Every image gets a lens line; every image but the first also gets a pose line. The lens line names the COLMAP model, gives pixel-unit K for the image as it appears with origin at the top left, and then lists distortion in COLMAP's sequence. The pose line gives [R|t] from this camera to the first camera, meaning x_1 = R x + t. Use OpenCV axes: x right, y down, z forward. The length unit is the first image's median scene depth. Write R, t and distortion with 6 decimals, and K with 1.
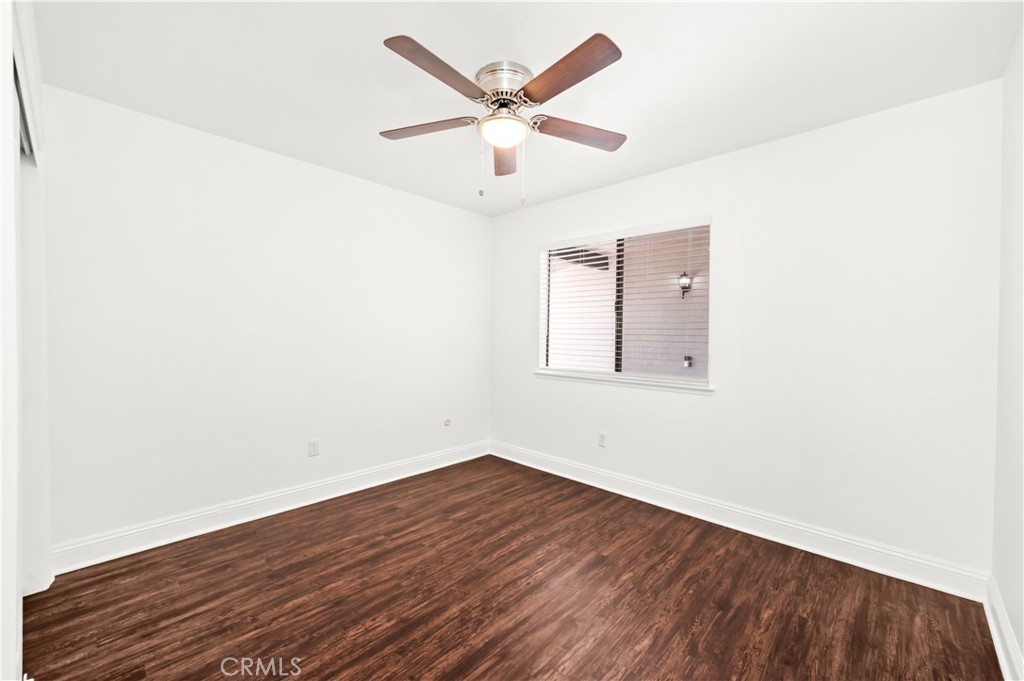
lens RADIAL K [[410.4, 0, 512.6], [0, 410.4, 333.0], [0, 0, 1]] dist [-0.002669, 0.000637]
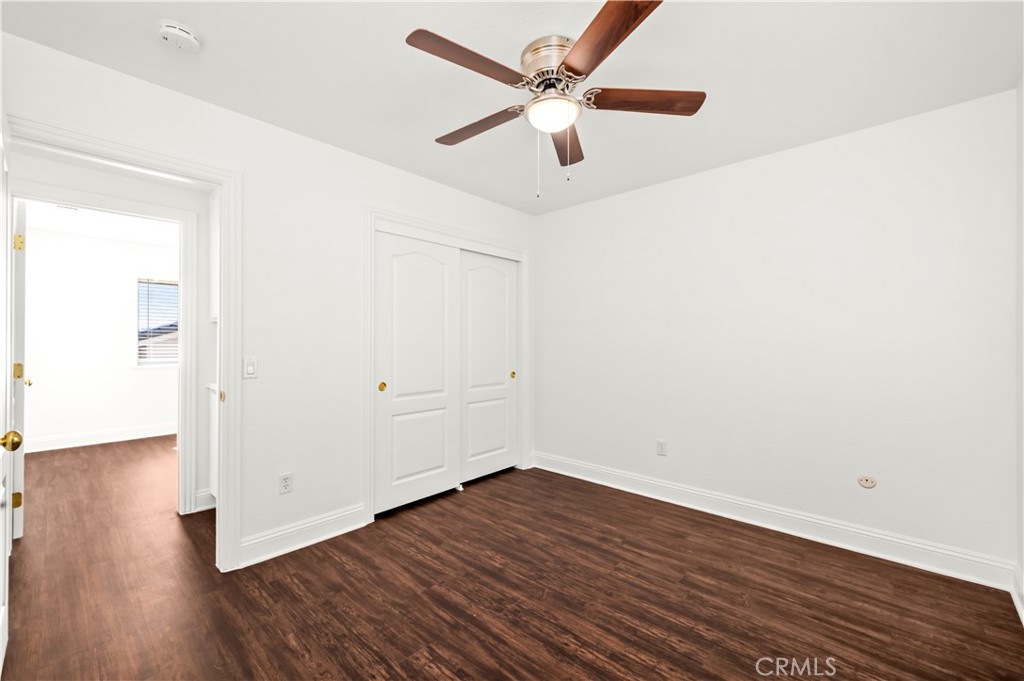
lens RADIAL K [[410.4, 0, 517.6], [0, 410.4, 343.7], [0, 0, 1]] dist [-0.002669, 0.000637]
pose [[0.027549, -0.004771, -0.999609, 0.715477], [0.005111, 0.999976, -0.004632, 0.009958], [0.999607, -0.004982, 0.027573, 0.735129]]
